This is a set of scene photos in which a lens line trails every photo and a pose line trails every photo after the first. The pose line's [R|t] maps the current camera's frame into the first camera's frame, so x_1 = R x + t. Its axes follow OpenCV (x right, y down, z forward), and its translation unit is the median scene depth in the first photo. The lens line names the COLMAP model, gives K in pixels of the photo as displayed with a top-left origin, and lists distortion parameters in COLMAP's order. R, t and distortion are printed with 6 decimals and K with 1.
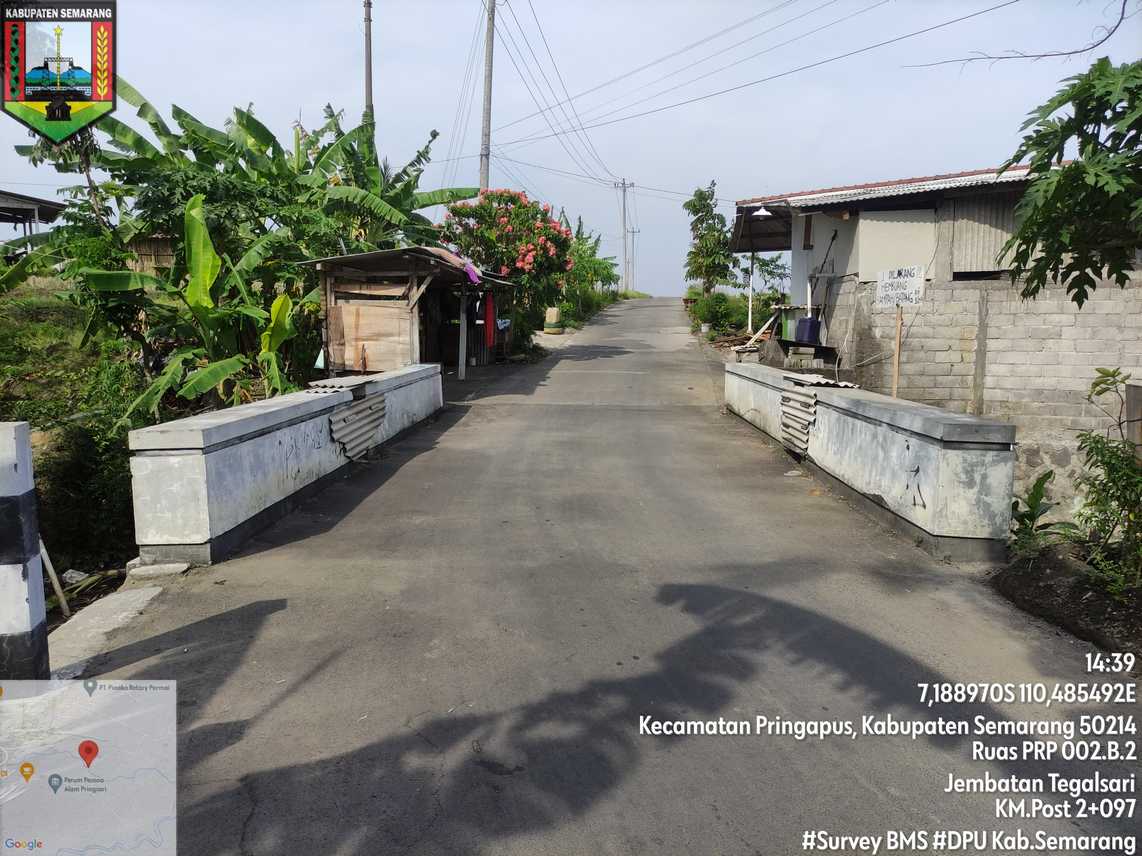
lens RADIAL K [[842.7, 0, 570.4], [0, 842.7, 428.1], [0, 0, 1]] dist [0.056327, -0.063486]
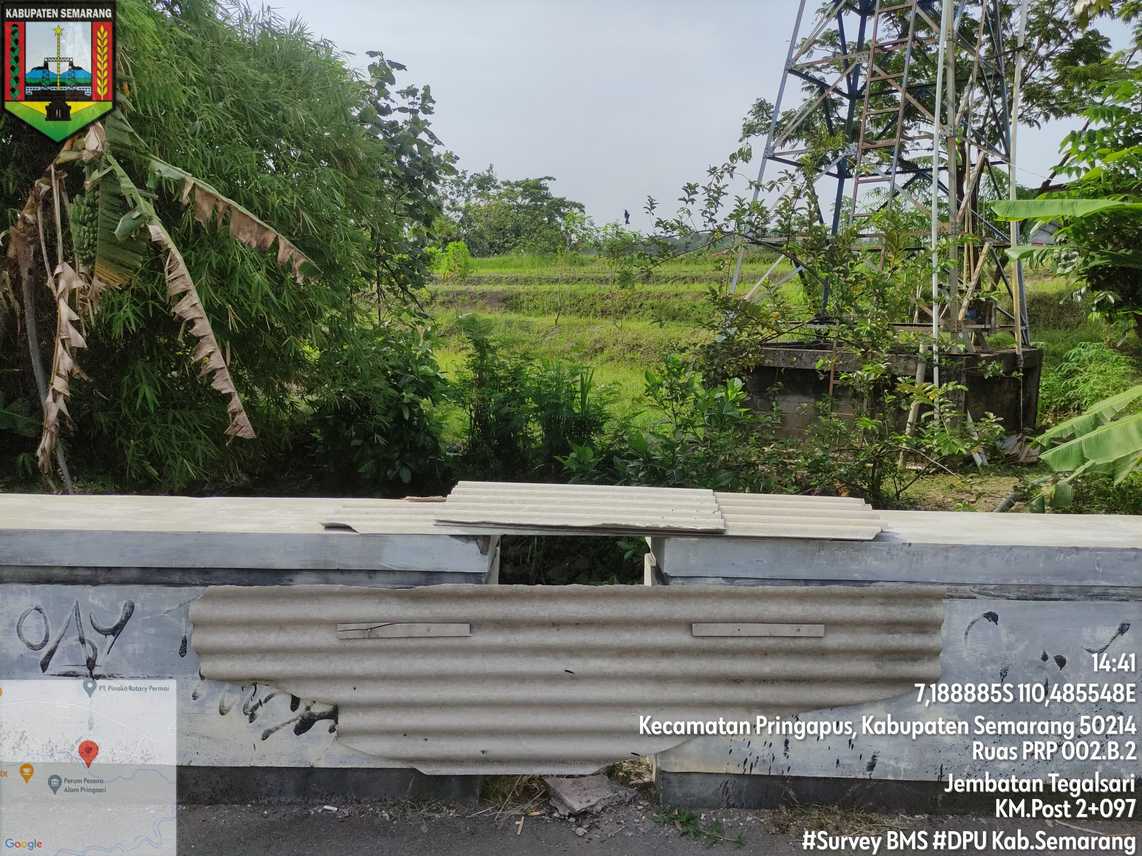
lens RADIAL K [[842.7, 0, 575.1], [0, 842.7, 425.0], [0, 0, 1]] dist [0.056327, -0.063486]
pose [[0.009222, 0.144445, -0.989470, 0.010464], [-0.138081, 0.980216, 0.141807, -0.079526], [0.990378, 0.135319, 0.028985, 0.635544]]
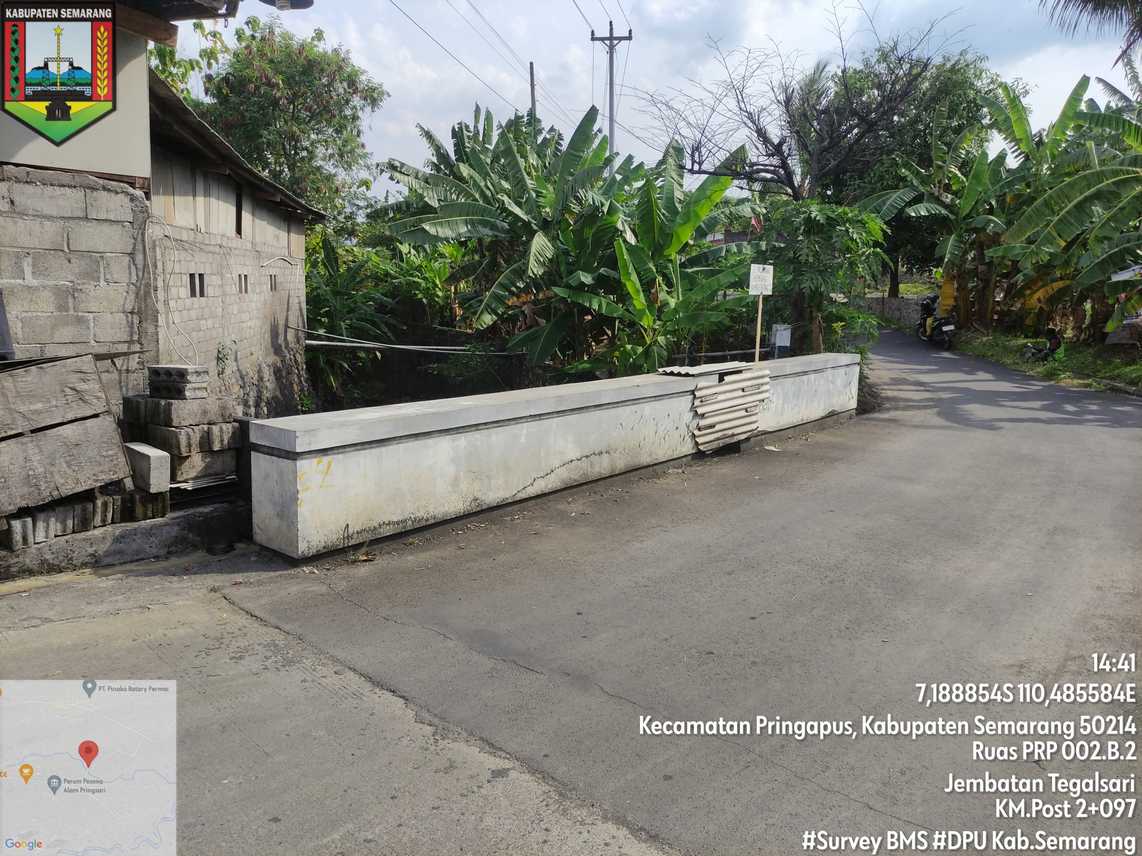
lens RADIAL K [[842.7, 0, 570.9], [0, 842.7, 429.1], [0, 0, 1]] dist [0.056327, -0.063486]
pose [[-0.803226, -0.126904, 0.582000, -0.093512], [0.039998, 0.963347, 0.265259, -0.162887], [-0.594330, 0.236342, -0.768710, 1.207737]]
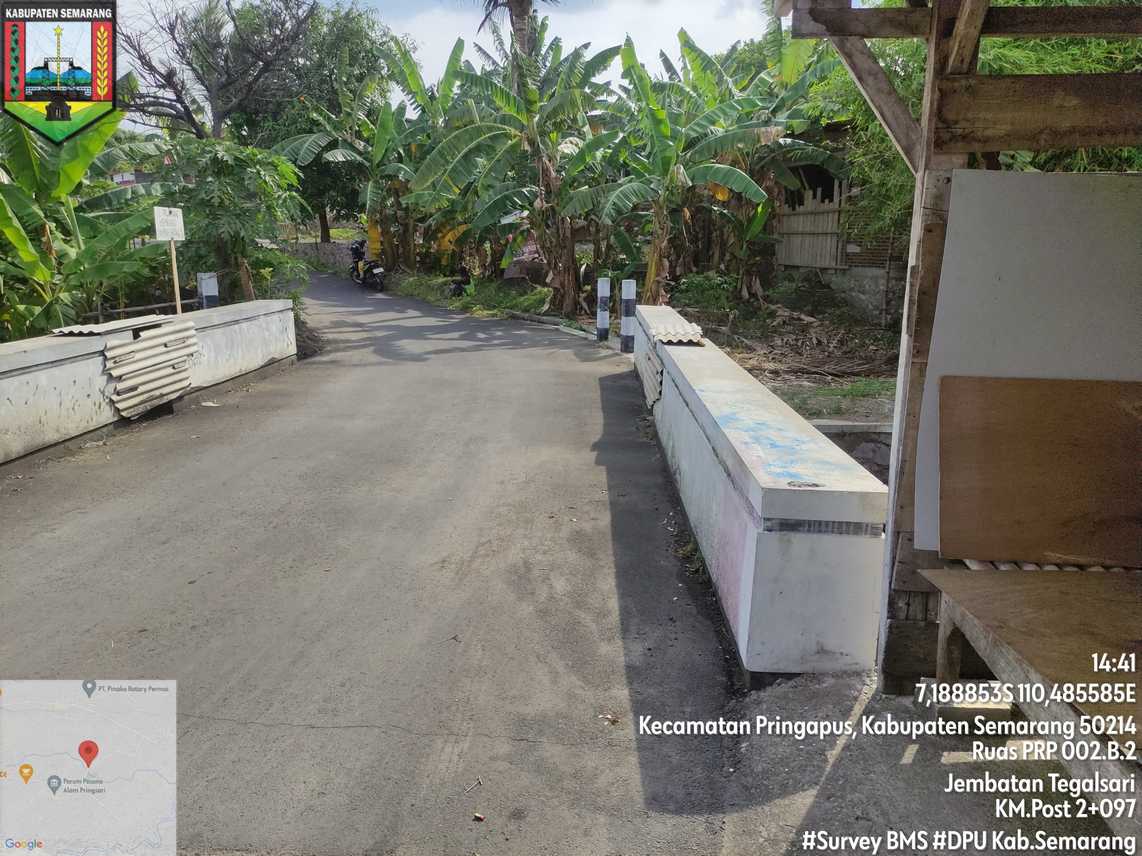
lens RADIAL K [[842.7, 0, 569.6], [0, 842.7, 428.4], [0, 0, 1]] dist [0.056327, -0.063486]
pose [[-0.999909, -0.011211, 0.007556, -0.108179], [-0.008059, 0.942990, 0.332724, -0.161394], [-0.010856, 0.332633, -0.942994, 1.206150]]
